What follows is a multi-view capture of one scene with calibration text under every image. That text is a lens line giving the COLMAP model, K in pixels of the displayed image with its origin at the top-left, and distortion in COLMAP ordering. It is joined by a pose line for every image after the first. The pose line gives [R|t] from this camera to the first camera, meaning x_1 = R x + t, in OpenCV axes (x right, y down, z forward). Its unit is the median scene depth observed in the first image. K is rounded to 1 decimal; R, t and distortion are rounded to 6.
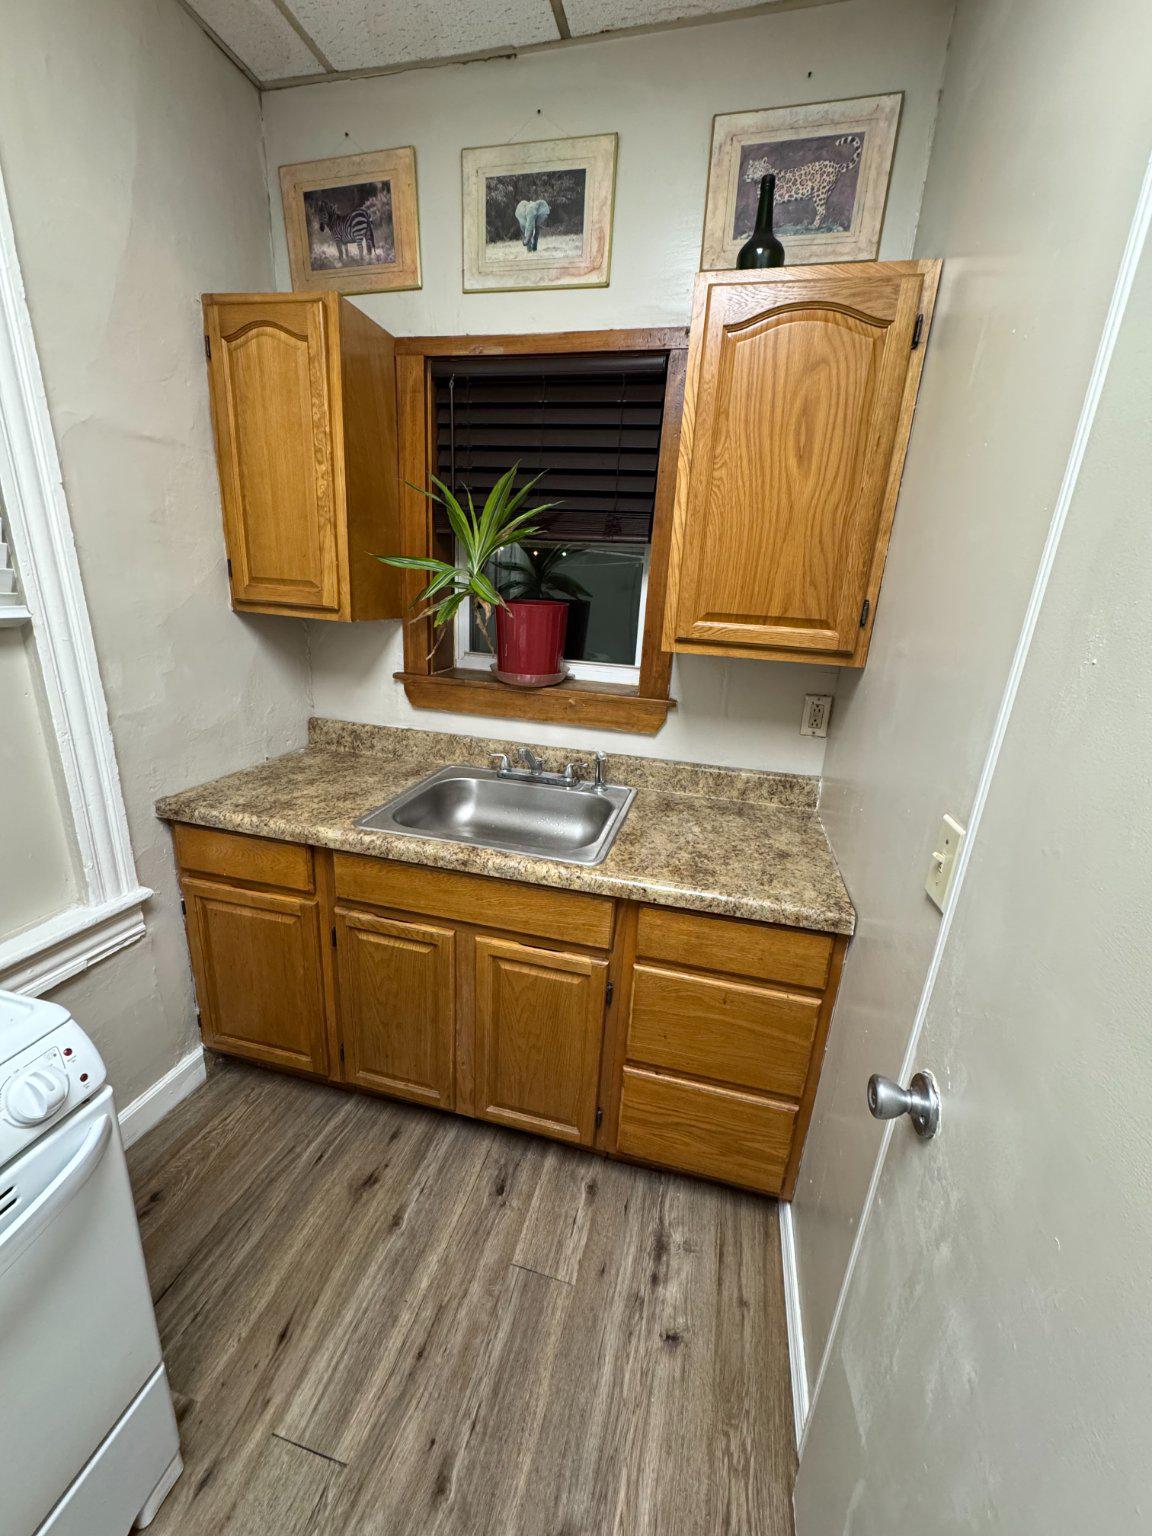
lens RADIAL K [[607.2, 0, 577.3], [0, 607.2, 770.9], [0, 0, 1]] dist [-0.003825, 0.000223]
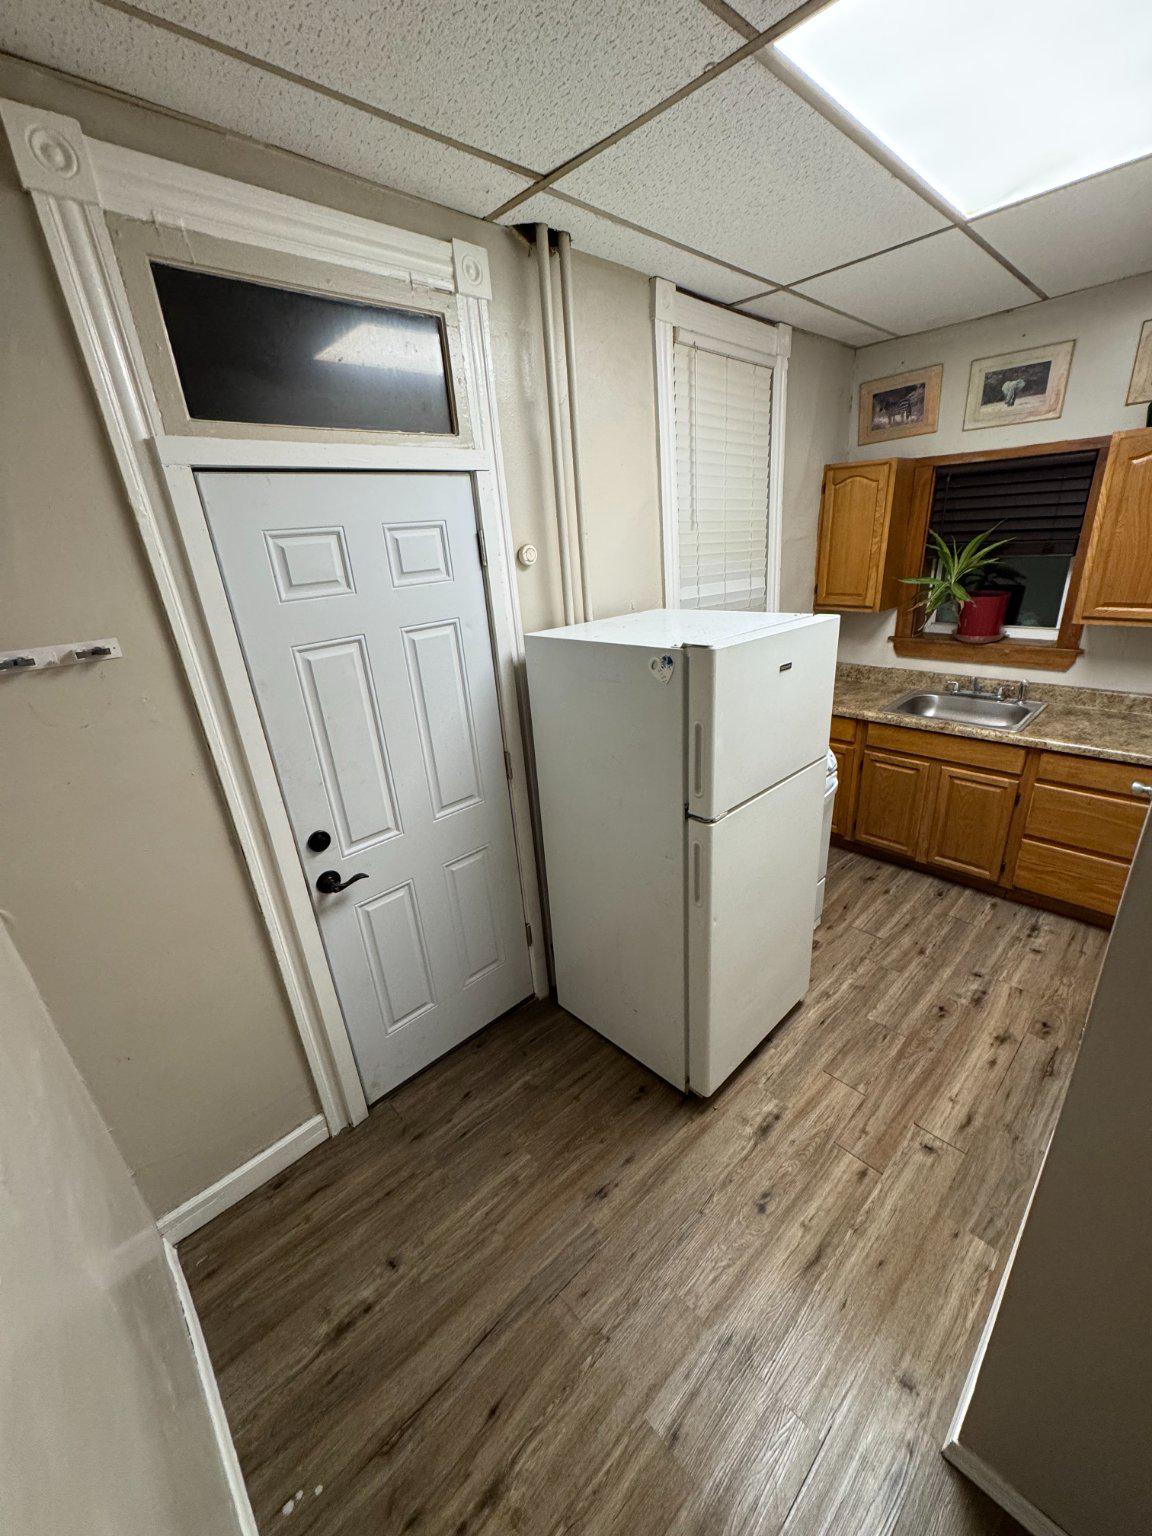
lens RADIAL K [[607.2, 0, 578.1], [0, 607.2, 769.9], [0, 0, 1]] dist [-0.003825, 0.000223]
pose [[0.837931, 0.090043, -0.538297, -0.085992], [-0.047505, 0.994586, 0.092420, 0.141871], [0.543704, -0.051870, 0.837672, -1.328995]]
